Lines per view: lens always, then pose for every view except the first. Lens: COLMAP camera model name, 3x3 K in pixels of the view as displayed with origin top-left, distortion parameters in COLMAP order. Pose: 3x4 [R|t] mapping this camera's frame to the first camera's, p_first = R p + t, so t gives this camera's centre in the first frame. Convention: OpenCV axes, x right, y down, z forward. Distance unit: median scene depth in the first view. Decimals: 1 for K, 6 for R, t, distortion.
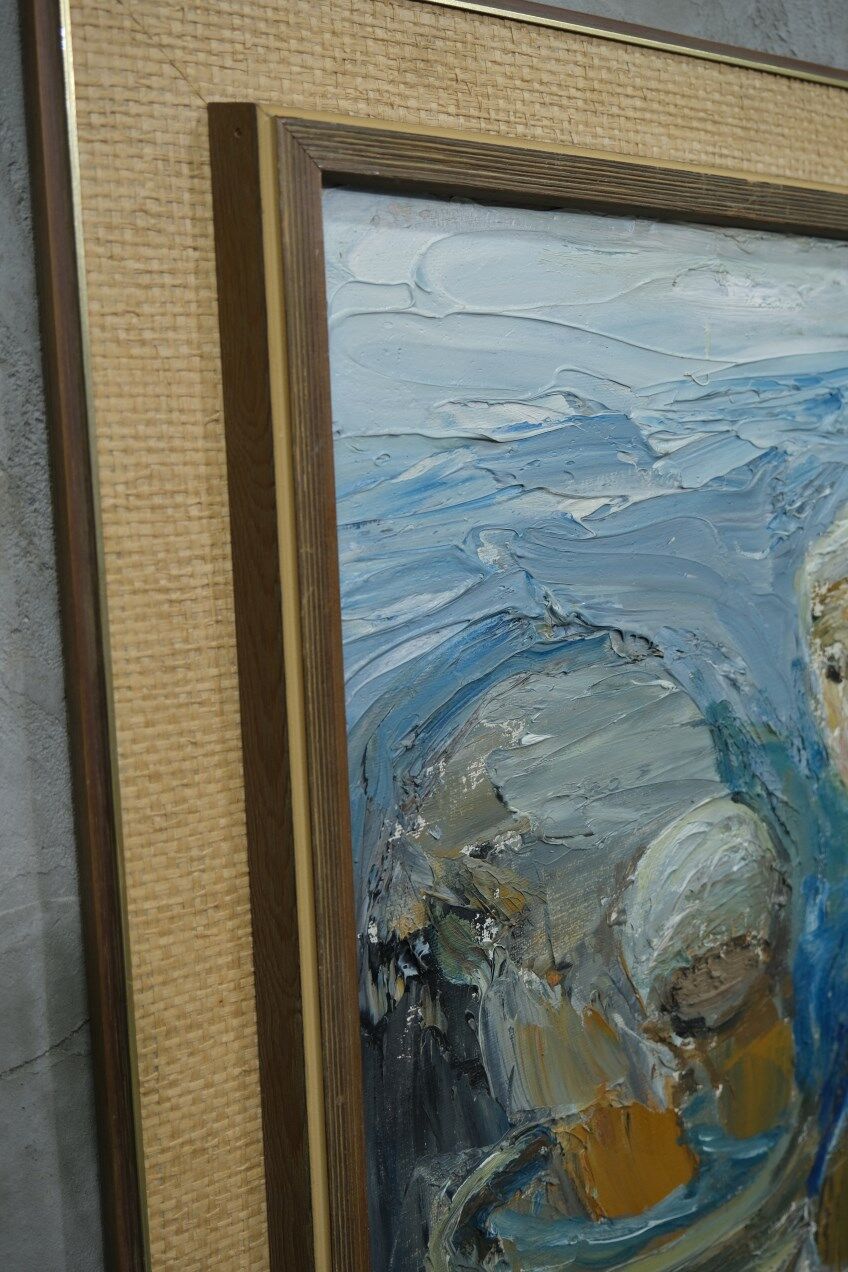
lens RADIAL K [[1361.2, 0, 424.0], [0, 1361.2, 636.0], [0, 0, 1]] dist [-0.015408, -0.012530]
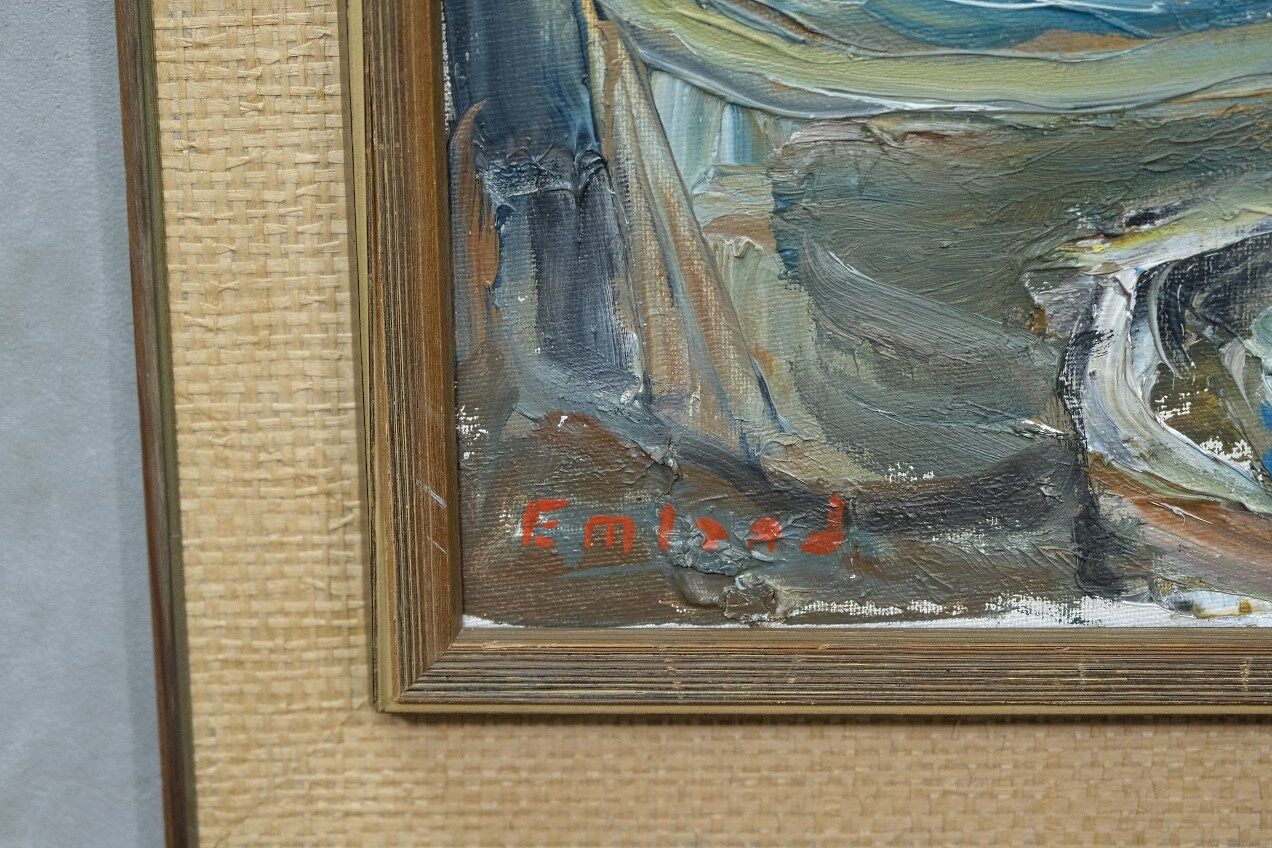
lens RADIAL K [[2938.9, 0, 636.0], [0, 2938.9, 424.0], [0, 0, 1]] dist [-0.112229, 0.656313]
pose [[0.799676, 0.184681, -0.571325, 0.827305], [-0.076825, 0.975173, 0.207693, 0.406199], [0.595497, -0.122195, 0.794010, -0.075293]]
